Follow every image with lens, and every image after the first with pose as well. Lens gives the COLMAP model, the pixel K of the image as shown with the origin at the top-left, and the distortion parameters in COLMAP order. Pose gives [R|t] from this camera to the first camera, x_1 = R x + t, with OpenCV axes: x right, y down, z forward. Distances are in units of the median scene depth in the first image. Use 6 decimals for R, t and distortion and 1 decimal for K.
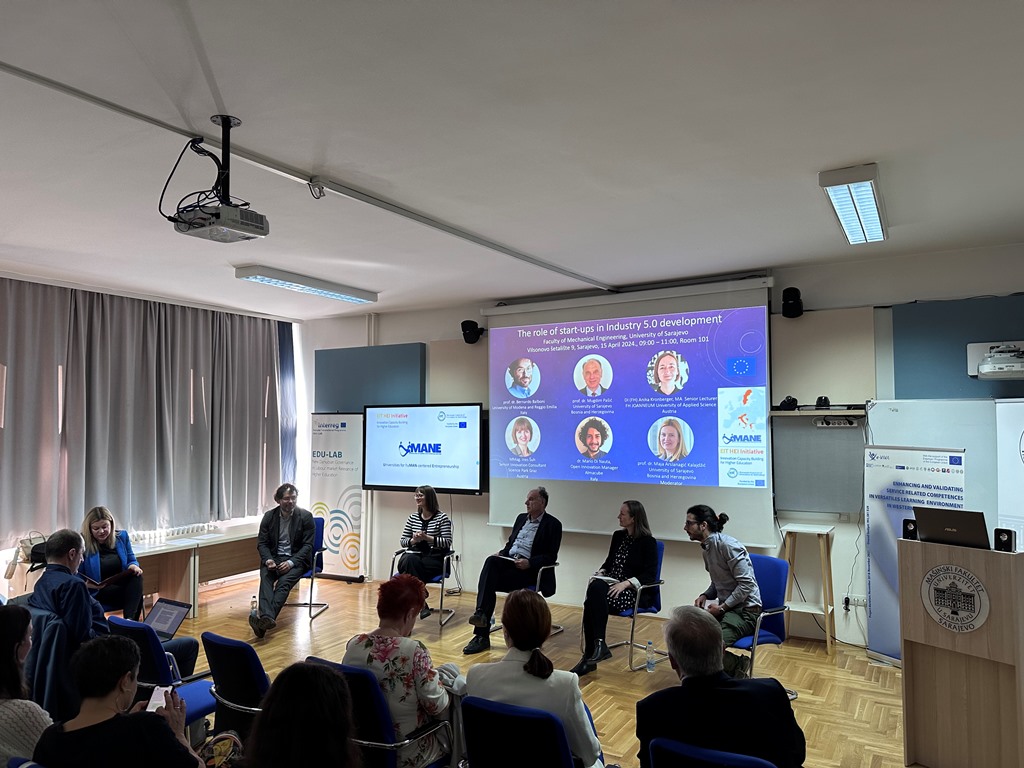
lens RADIAL K [[715.0, 0, 515.3], [0, 715.0, 388.4], [0, 0, 1]] dist [0.065321, -0.076802]
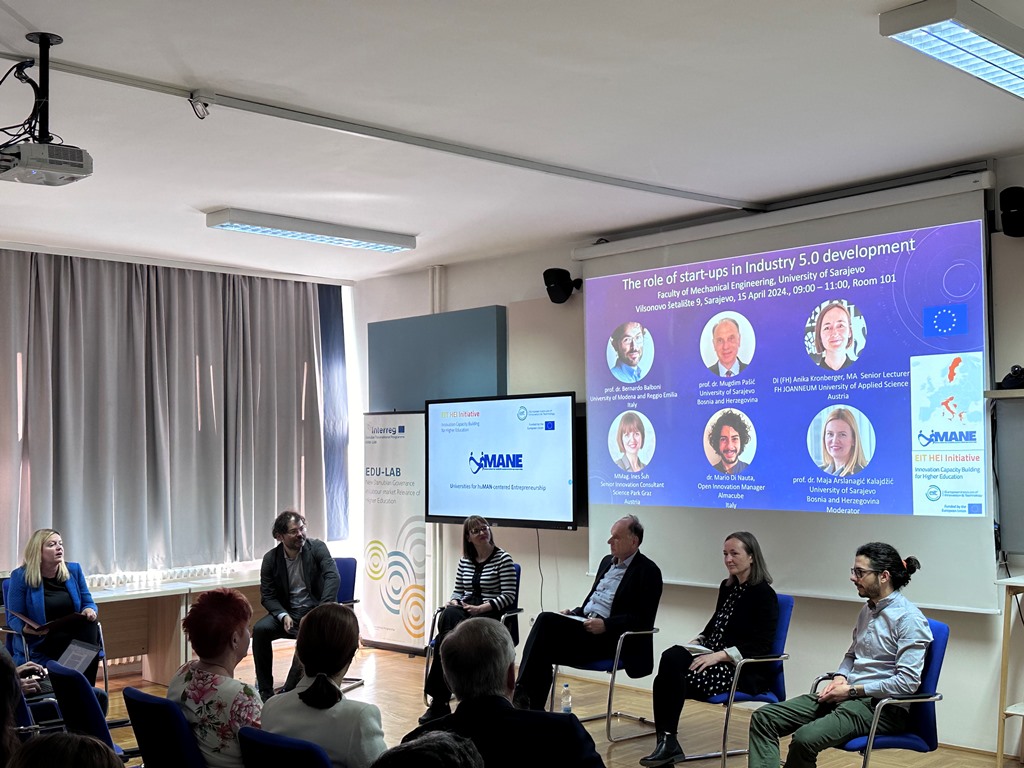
lens RADIAL K [[1161.2, 0, 515.5], [0, 1161.2, 395.2], [0, 0, 1]] dist [0.077766, 0.000000]
pose [[0.962008, -0.021464, -0.272177, 0.210612], [0.024303, 0.999680, 0.007064, 0.015799], [0.271938, -0.013410, 0.962221, -0.060678]]
